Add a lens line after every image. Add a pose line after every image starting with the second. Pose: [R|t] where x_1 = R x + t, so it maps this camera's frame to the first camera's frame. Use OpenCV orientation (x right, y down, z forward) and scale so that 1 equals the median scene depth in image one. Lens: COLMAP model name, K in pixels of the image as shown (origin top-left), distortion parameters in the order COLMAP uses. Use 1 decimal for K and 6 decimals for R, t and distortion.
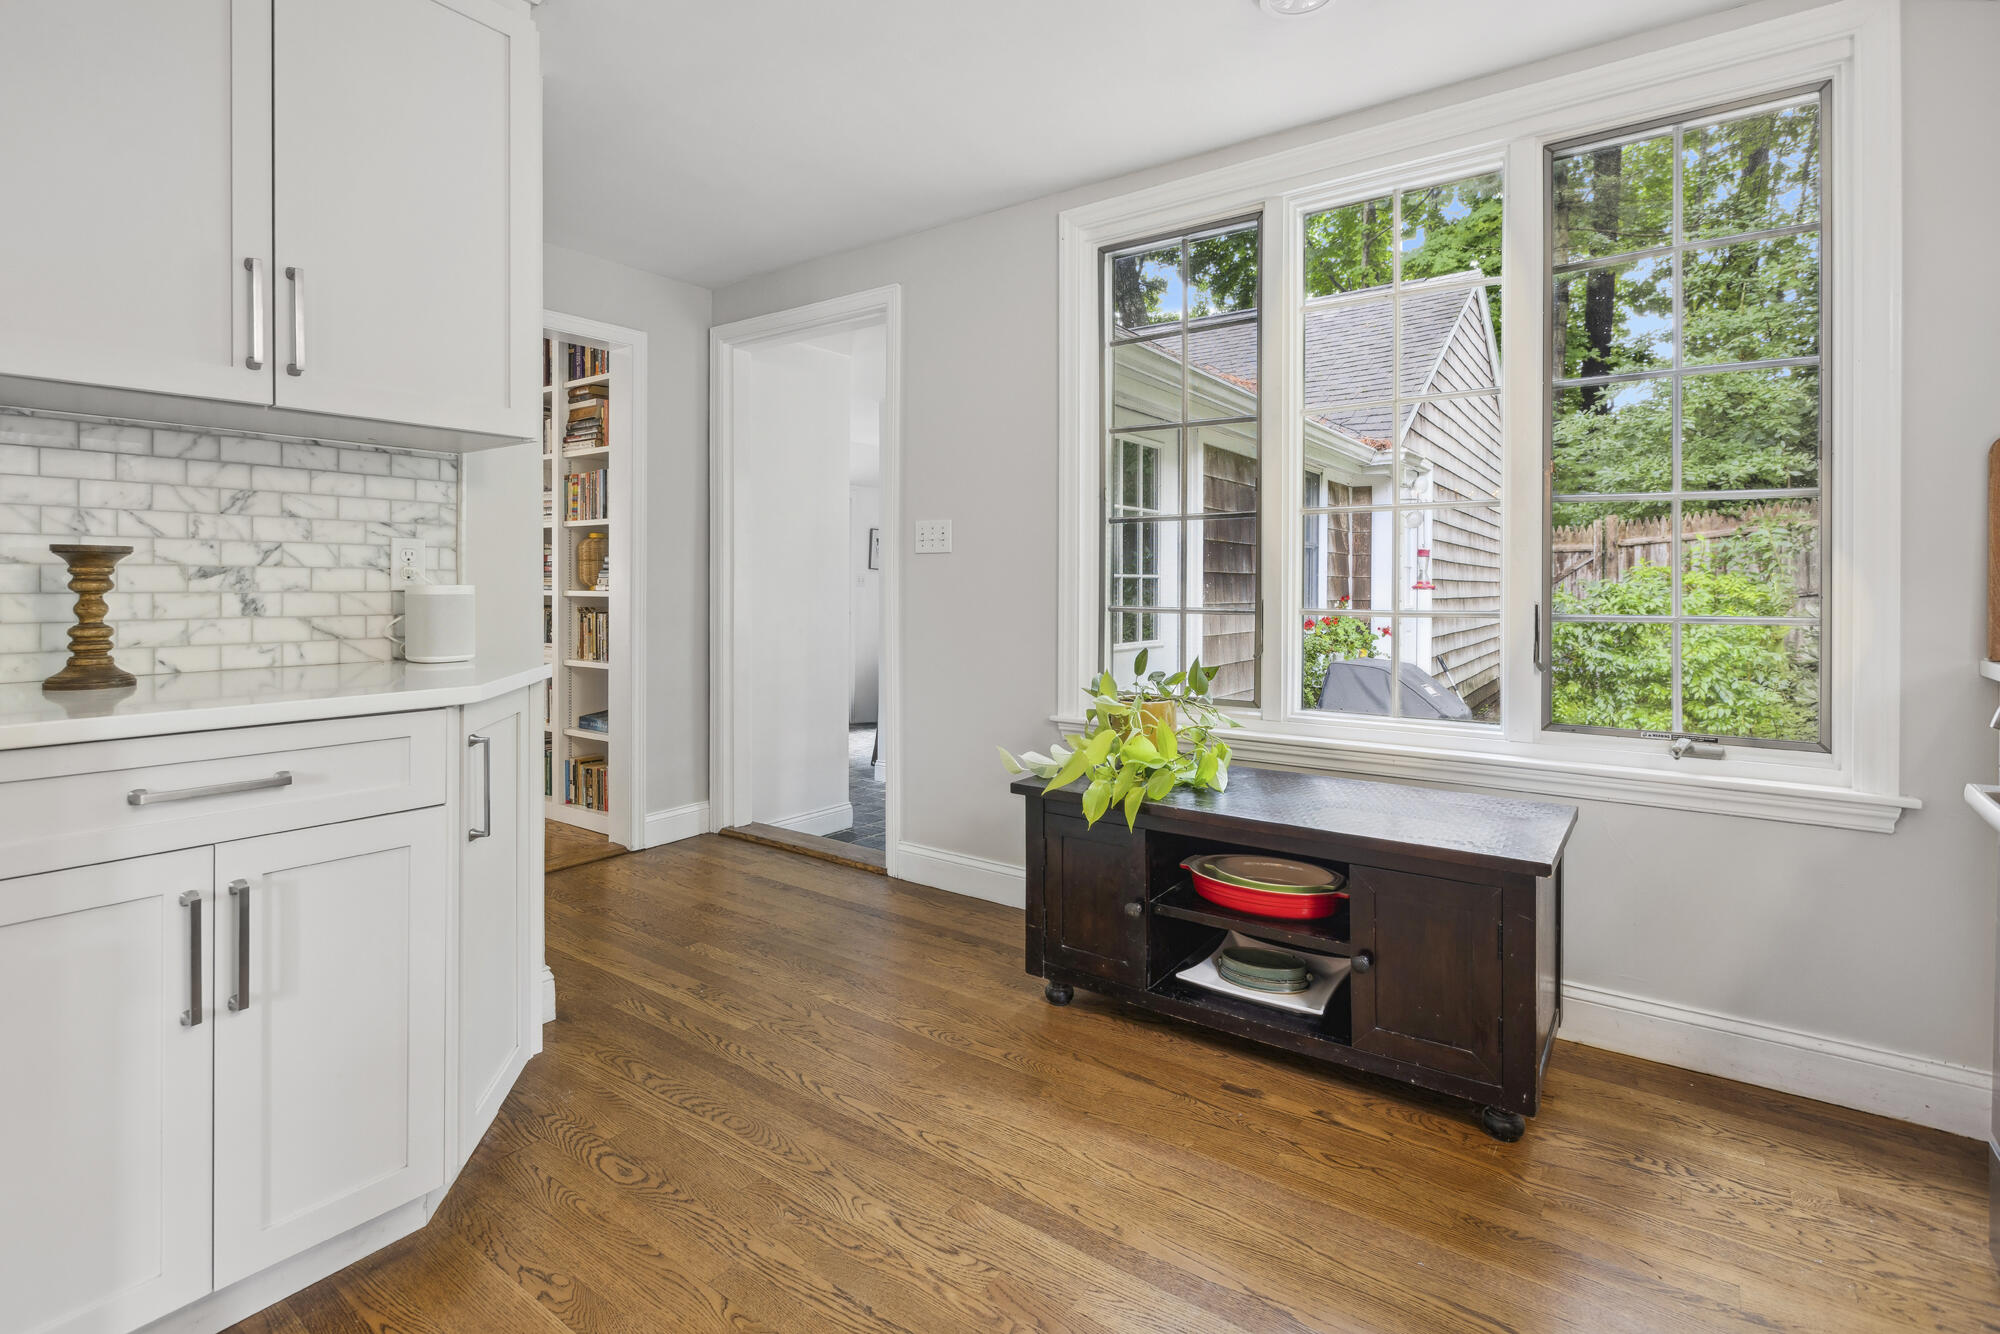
lens RADIAL K [[960.8, 0, 965.6], [0, 960.8, 585.9], [0, 0, 1]] dist [-0.005869, -0.000264]
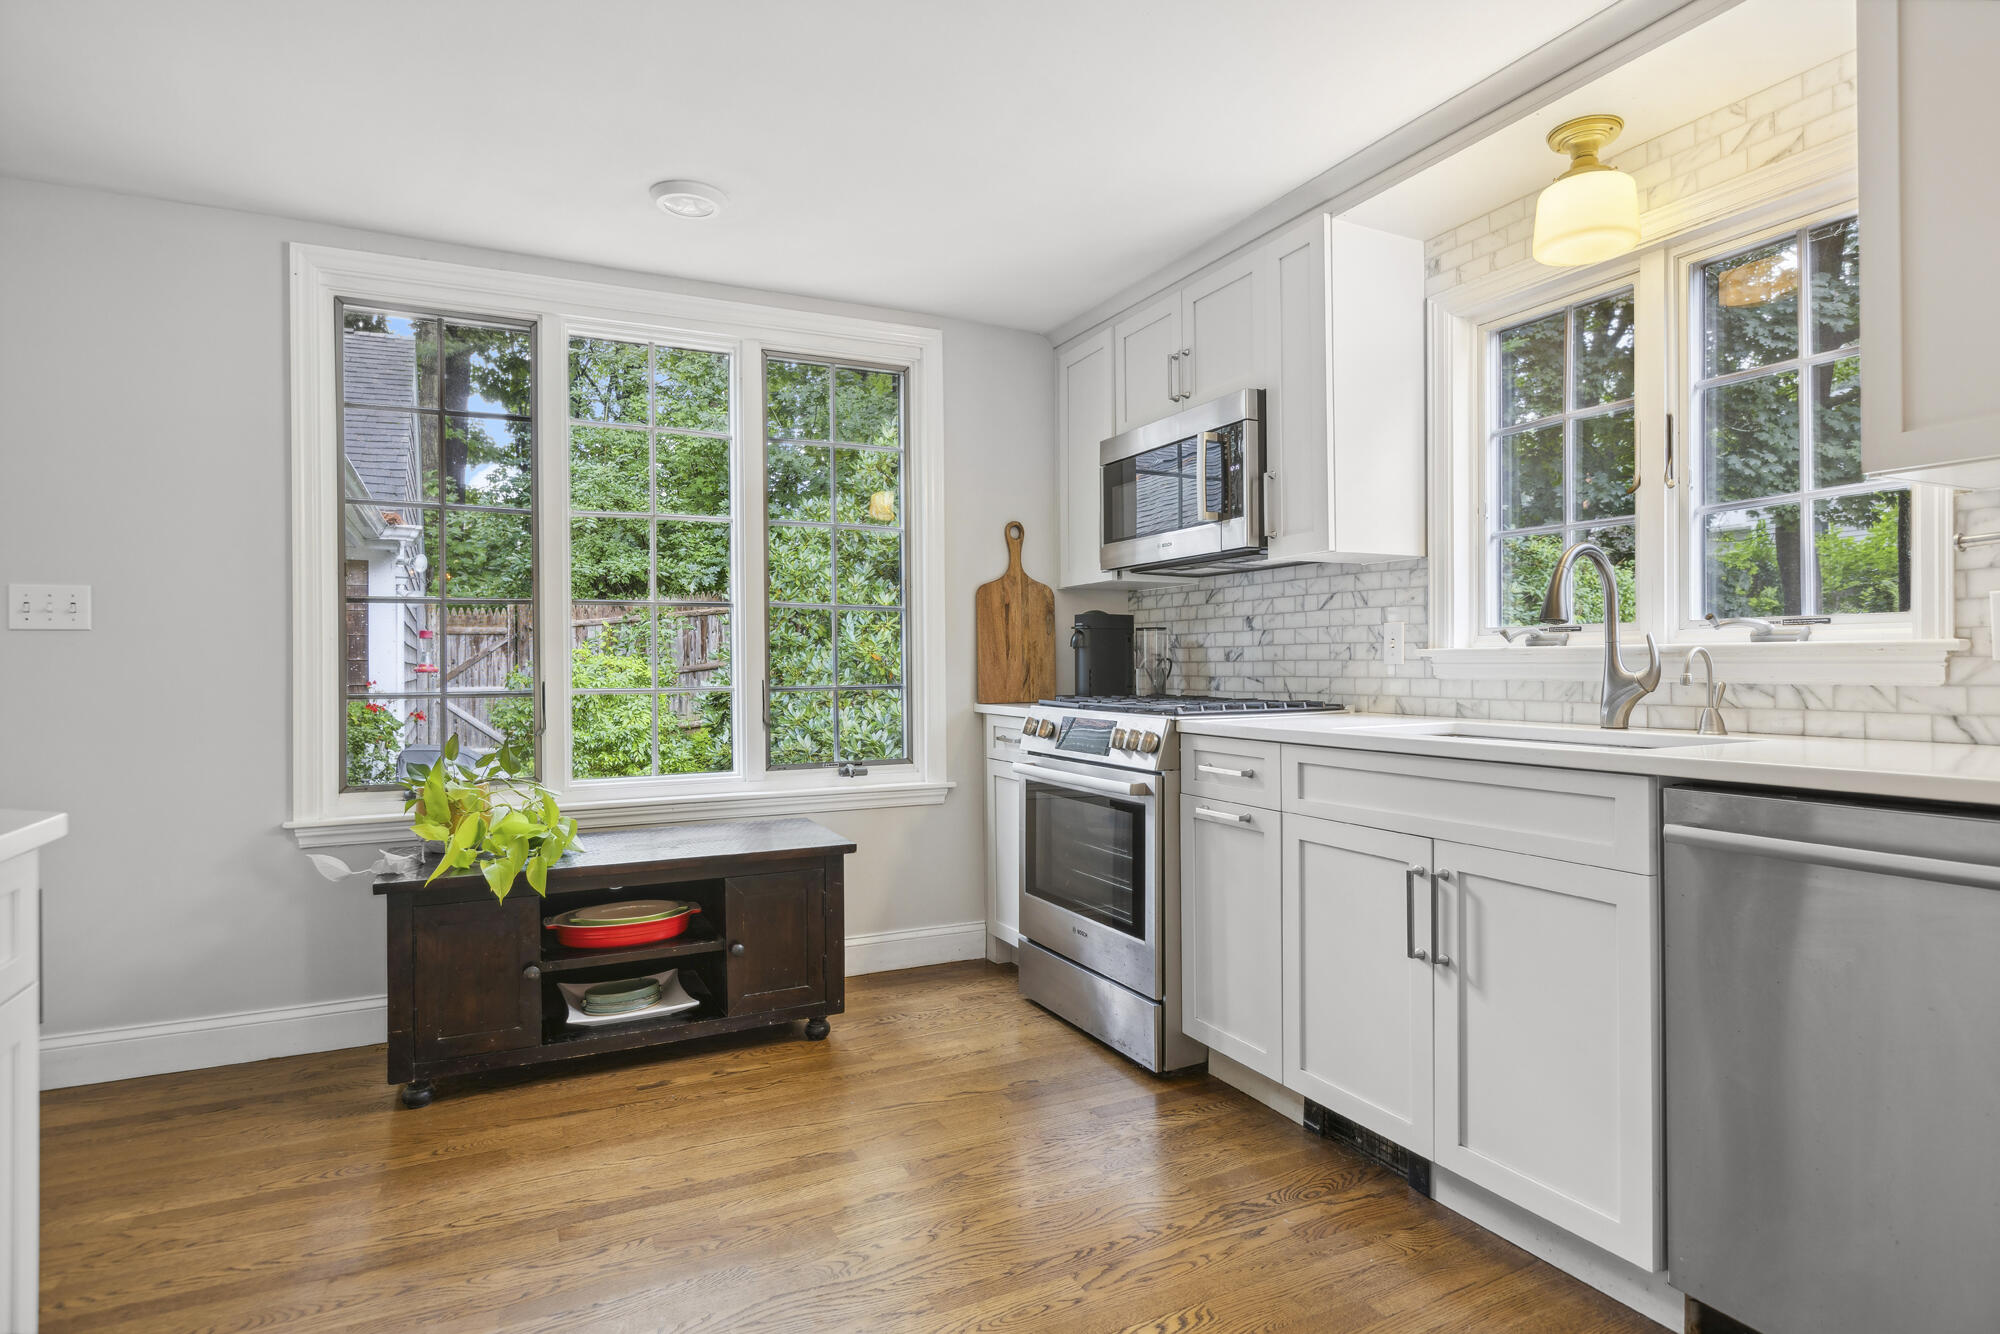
lens RADIAL K [[1072.3, 0, 996.0], [0, 1072.3, 660.3], [0, 0, 1]] dist [-0.008321, -0.000317]
pose [[0.458435, -0.003485, 0.888721, -0.647063], [0.010364, 0.999945, -0.001425, -0.003721], [-0.888668, 0.009864, 0.458446, -0.008150]]
